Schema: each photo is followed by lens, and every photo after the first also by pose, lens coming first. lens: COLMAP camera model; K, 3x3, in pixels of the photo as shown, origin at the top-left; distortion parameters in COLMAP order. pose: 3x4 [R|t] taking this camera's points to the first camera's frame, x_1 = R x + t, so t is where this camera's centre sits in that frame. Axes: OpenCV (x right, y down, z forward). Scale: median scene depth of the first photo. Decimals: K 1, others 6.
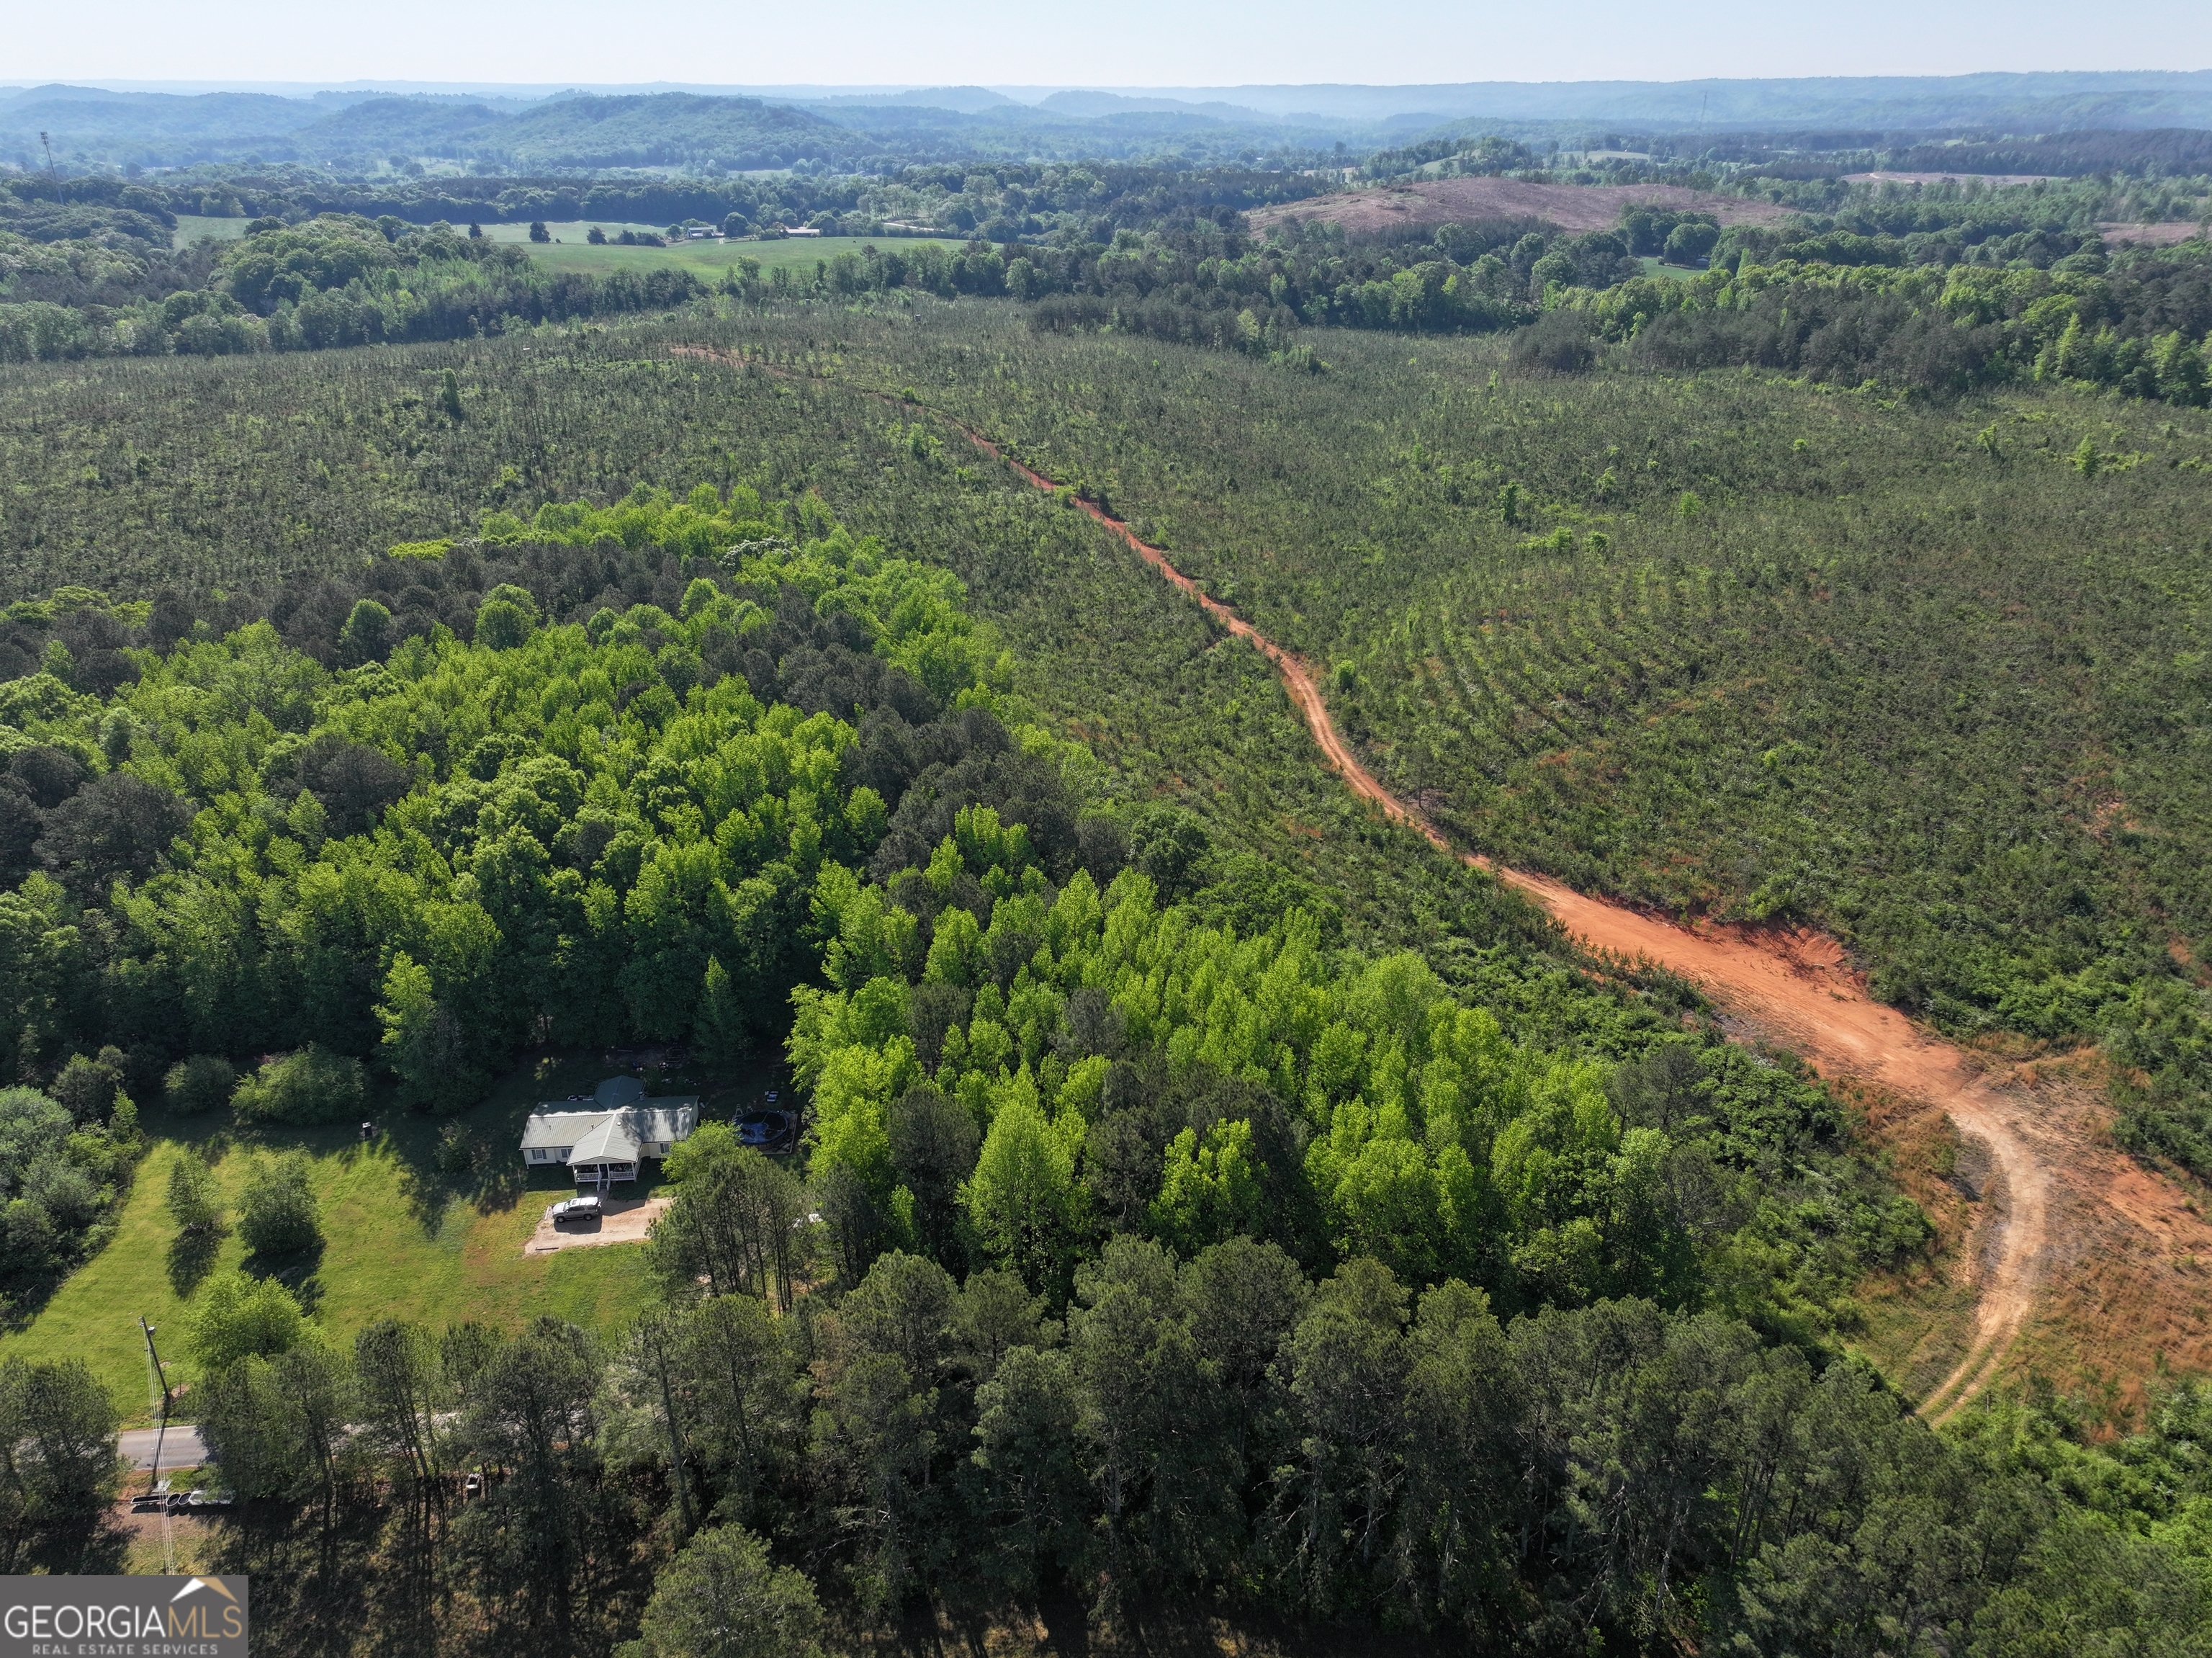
lens RADIAL K [[1556.0, 0, 1116.7], [0, 1556.0, 833.0], [0, 0, 1]] dist [-0.006290, 0.024474]
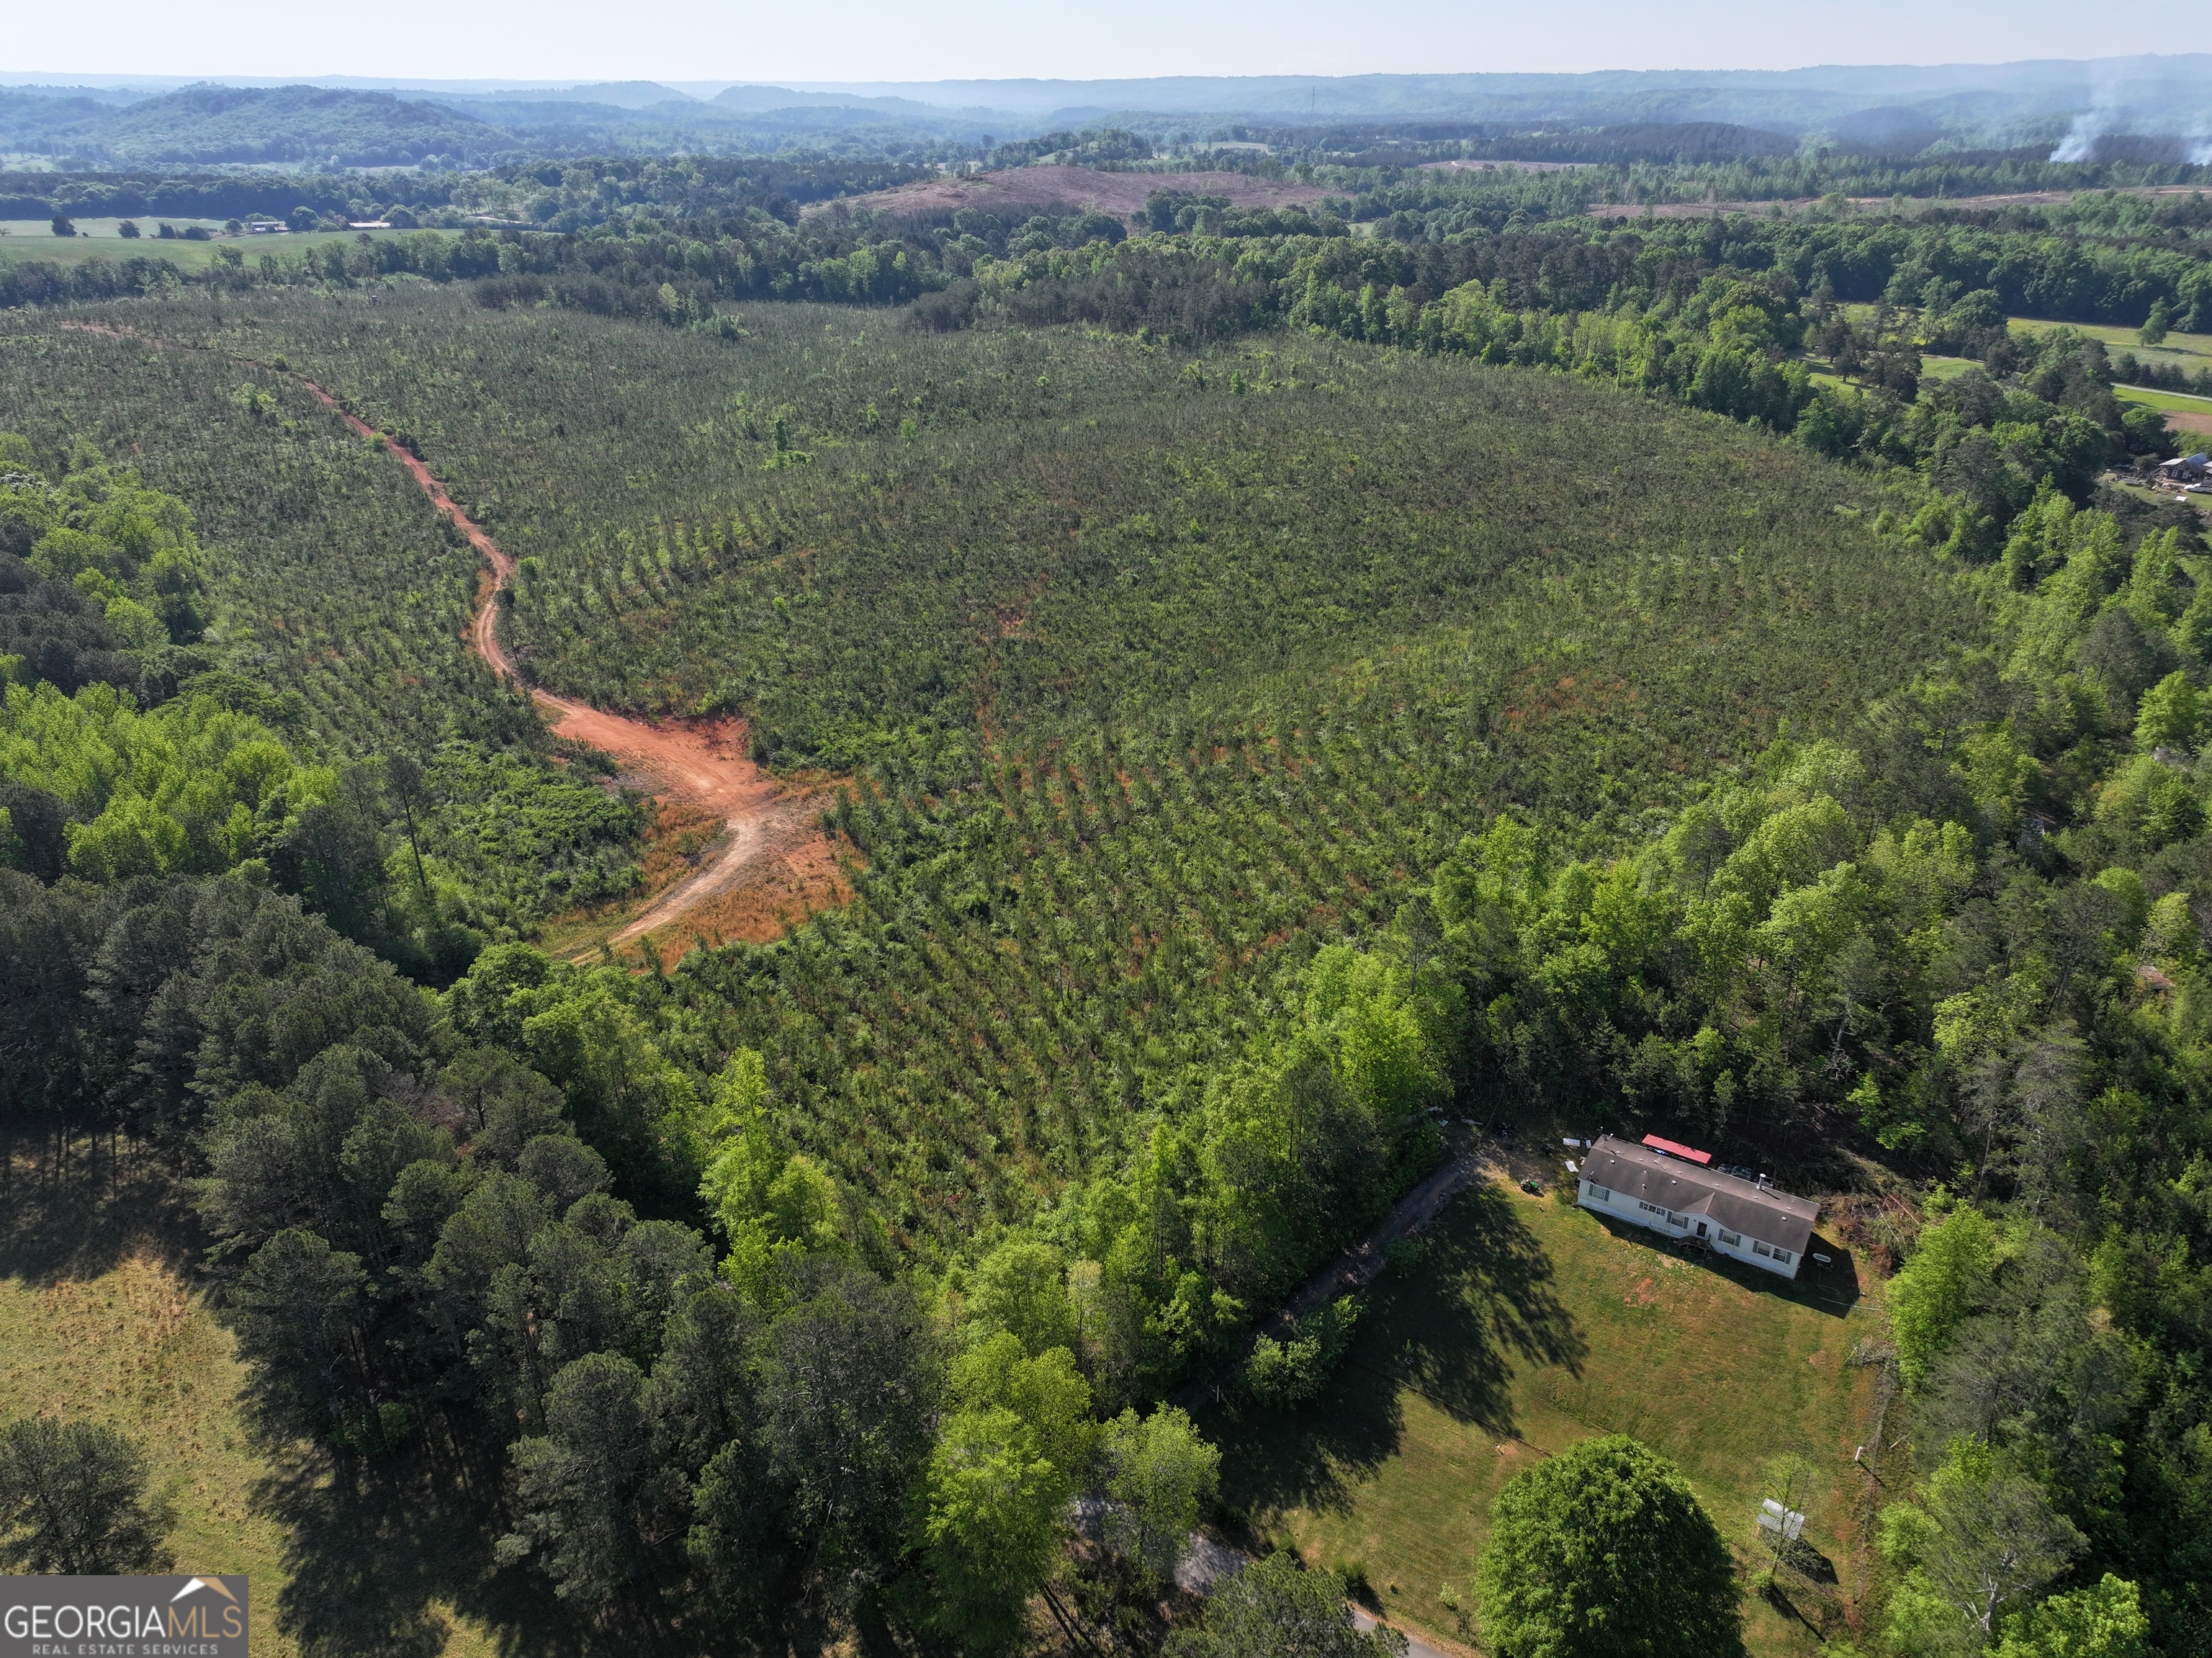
lens RADIAL K [[1556.0, 0, 1116.0], [0, 1556.0, 835.5], [0, 0, 1]] dist [-0.006290, 0.024474]
pose [[0.987646, -0.069369, 0.140510, 0.118133], [0.068803, 0.997591, 0.008883, 0.035726], [-0.140788, 0.000894, 0.990039, -0.073544]]
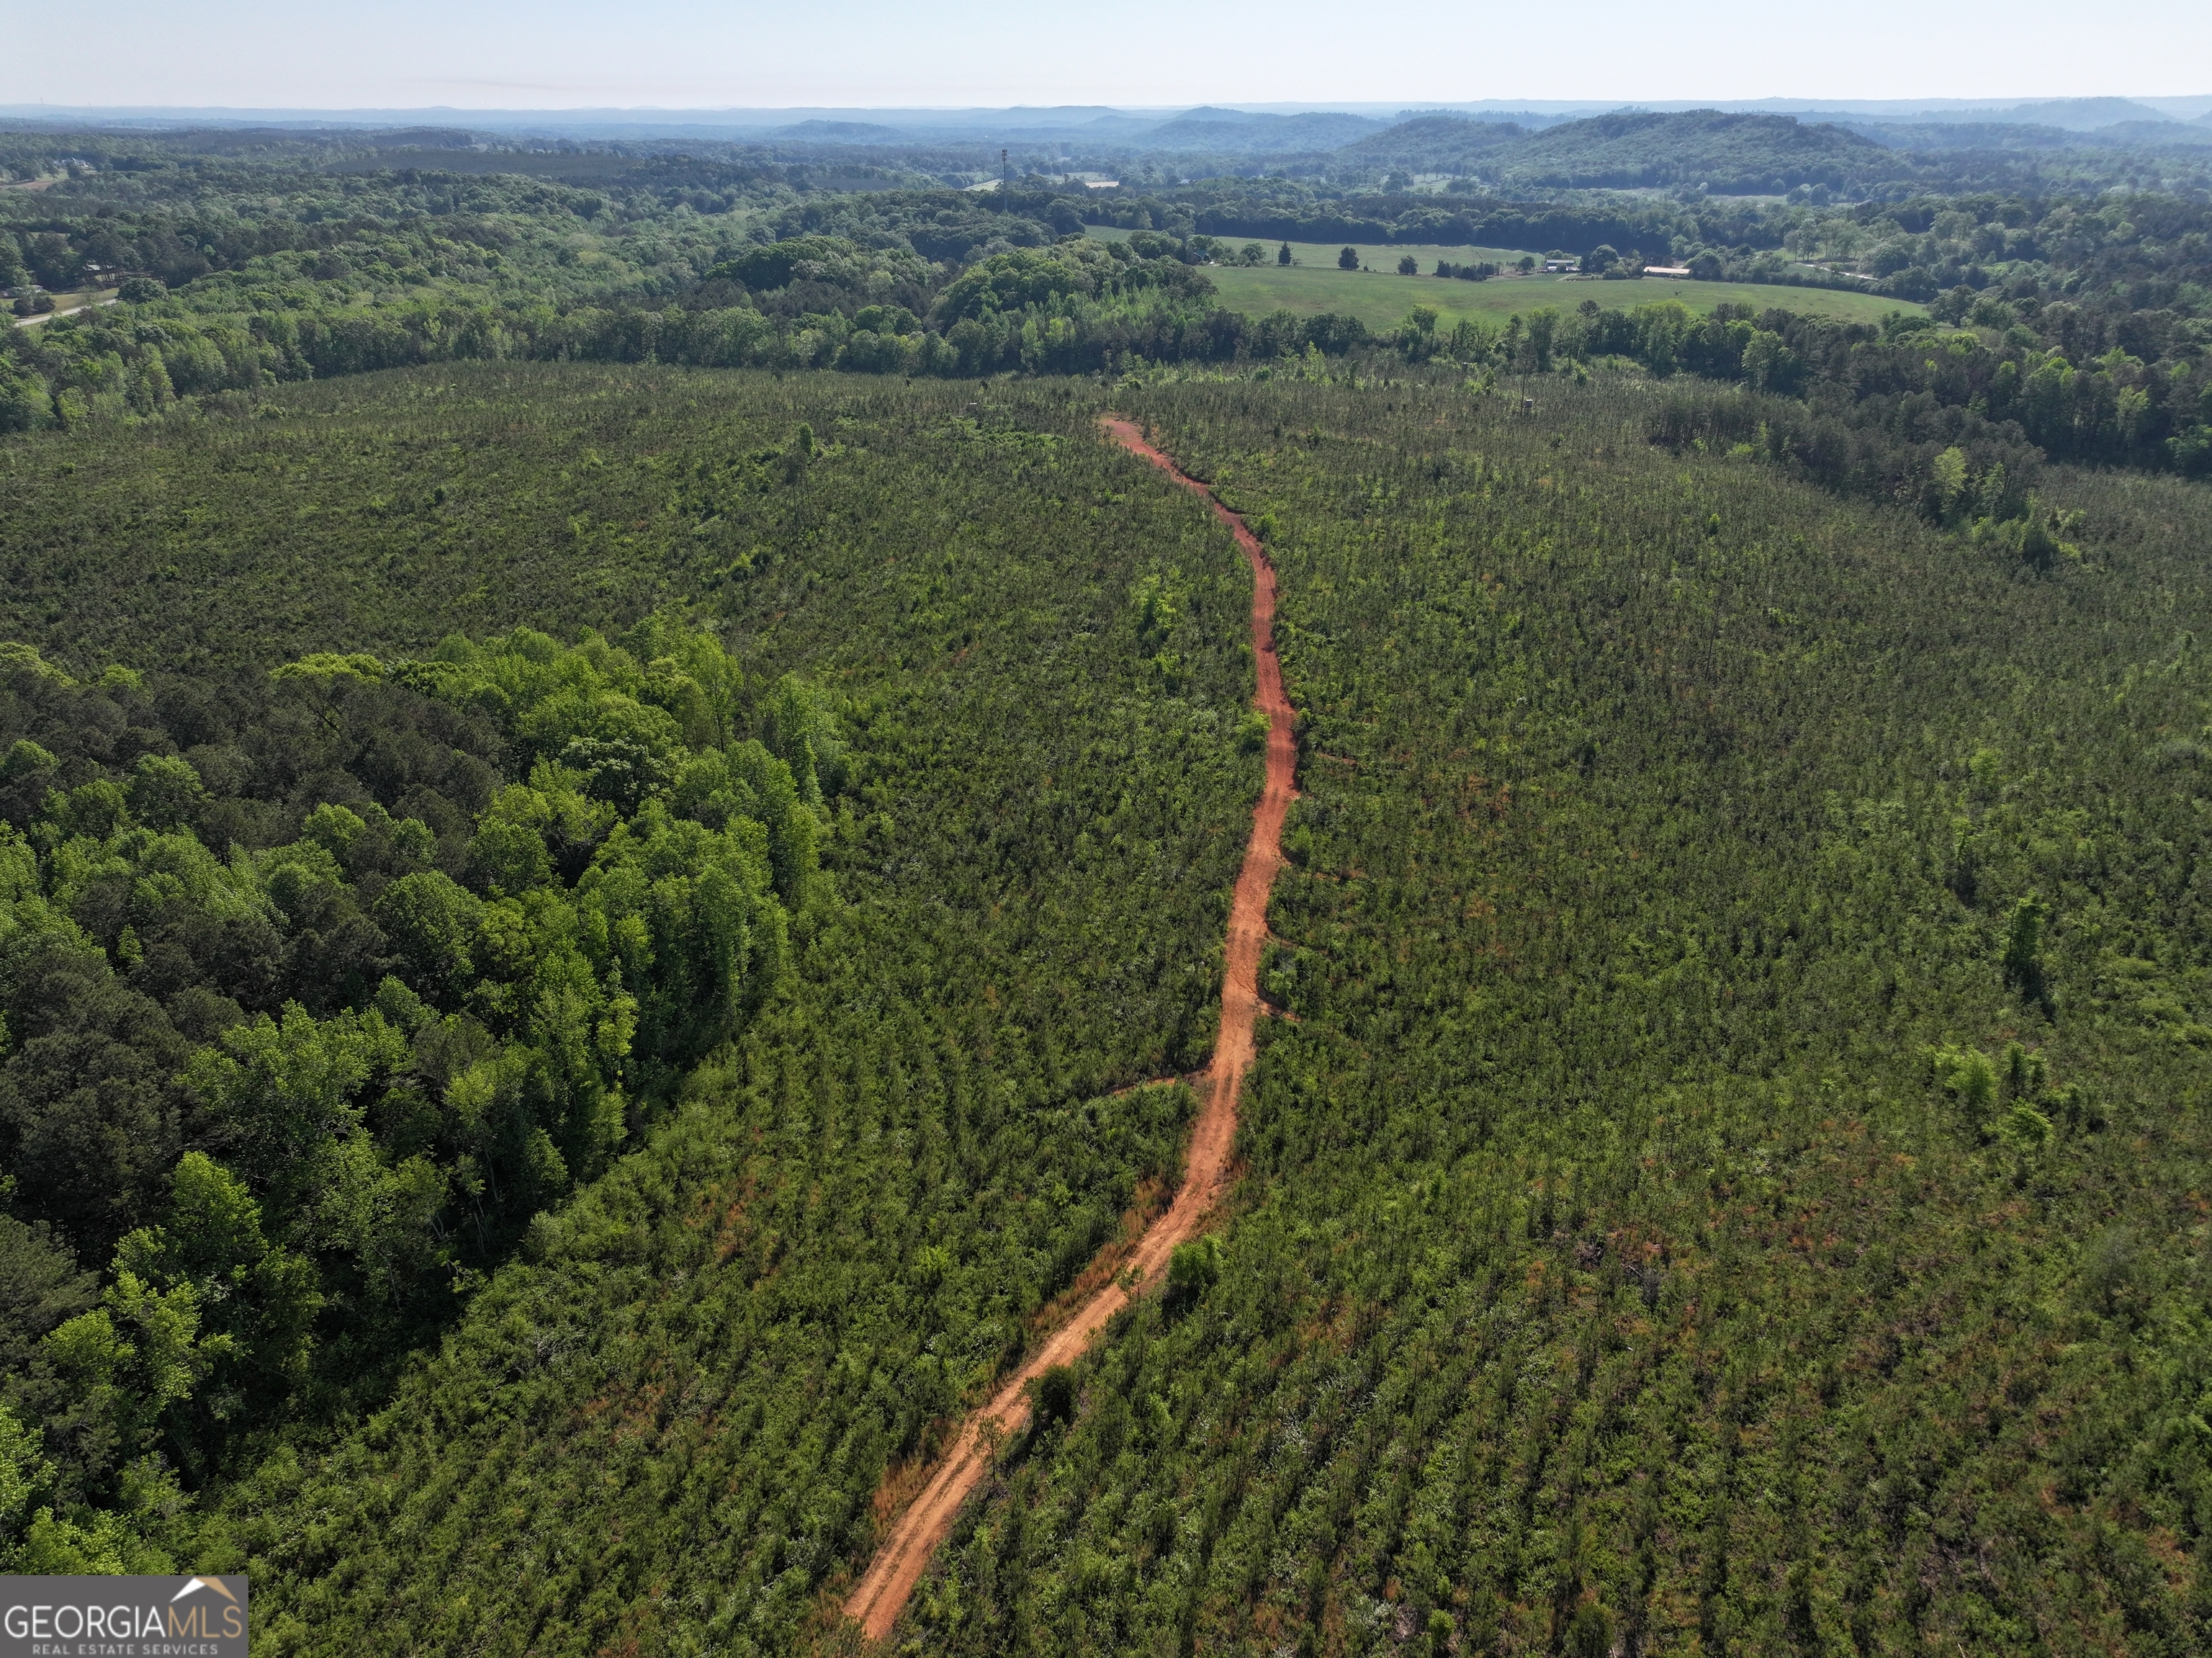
lens RADIAL K [[1556.0, 0, 1117.9], [0, 1556.0, 831.3], [0, 0, 1]] dist [-0.006290, 0.024474]
pose [[0.805609, 0.248996, -0.537582, 0.103931], [-0.254339, 0.964877, 0.065763, -0.075560], [0.535075, 0.083748, 0.840643, 0.158032]]
